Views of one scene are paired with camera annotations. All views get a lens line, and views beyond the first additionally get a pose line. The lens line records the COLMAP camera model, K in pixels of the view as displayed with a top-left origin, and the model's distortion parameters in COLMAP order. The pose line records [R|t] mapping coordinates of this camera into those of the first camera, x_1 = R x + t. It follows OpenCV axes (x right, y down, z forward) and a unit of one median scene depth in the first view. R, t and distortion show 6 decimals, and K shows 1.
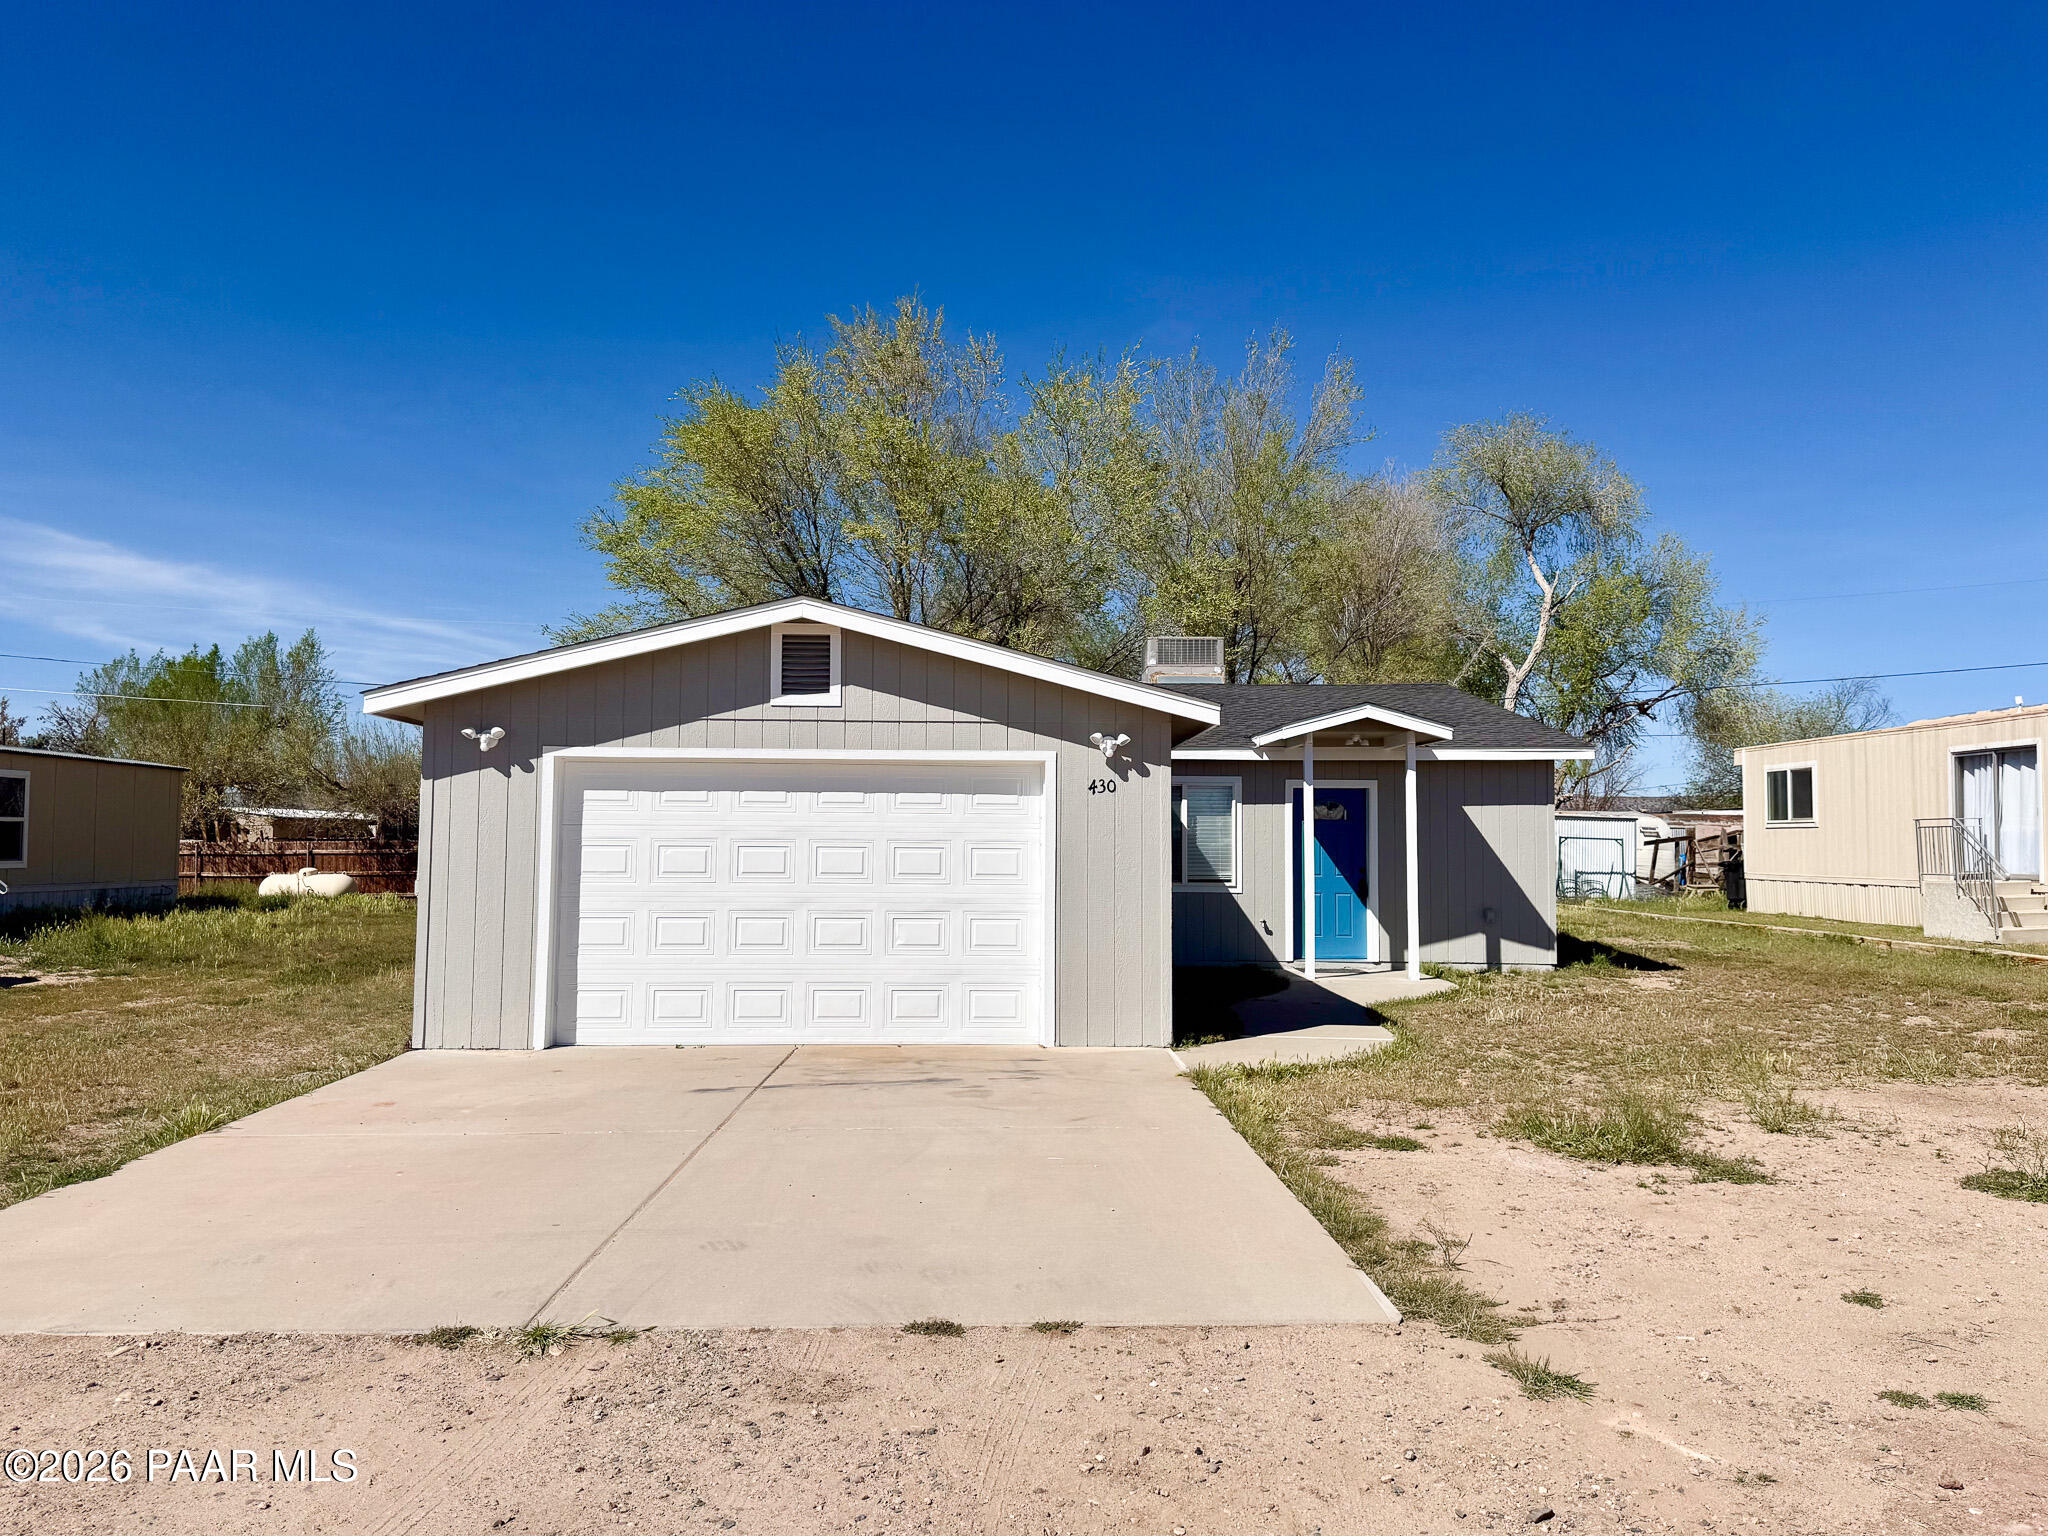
lens RADIAL K [[1407.0, 0, 1026.1], [0, 1407.0, 765.8], [0, 0, 1]] dist [0.102075, 0.001213]
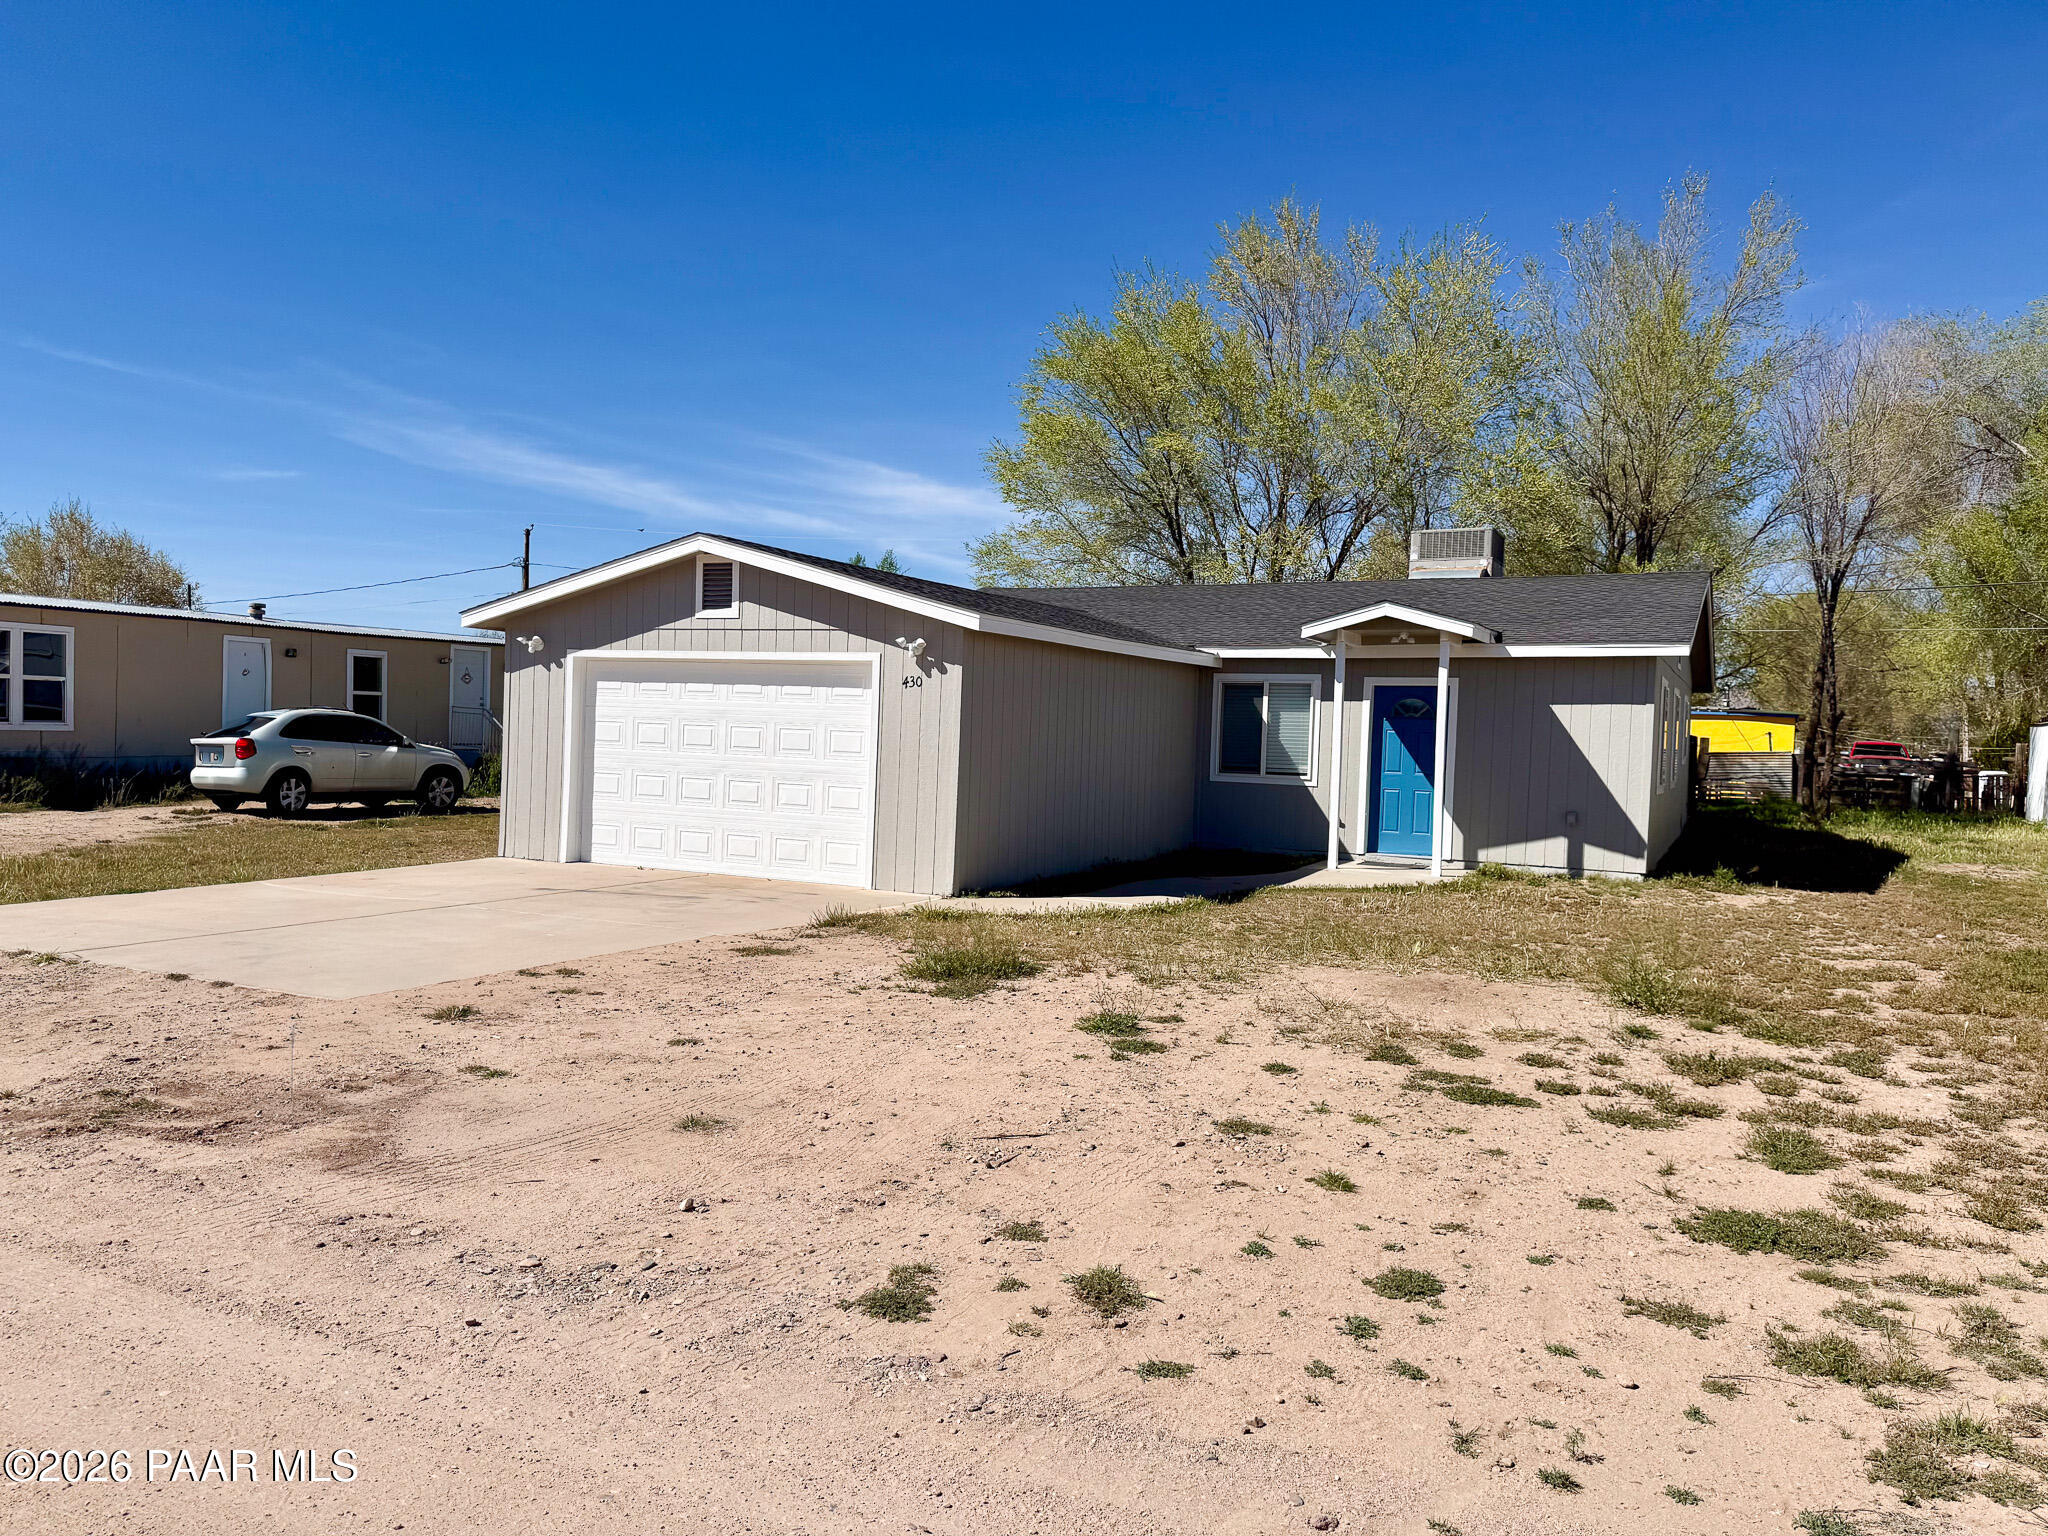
lens RADIAL K [[1407.0, 0, 1013.2], [0, 1407.0, 775.0], [0, 0, 1]] dist [0.102075, 0.001213]
pose [[0.883925, 0.036305, -0.466218, 0.699775], [0.000511, 0.996906, 0.078599, -0.000485], [0.467629, -0.069714, 0.881171, -0.036364]]
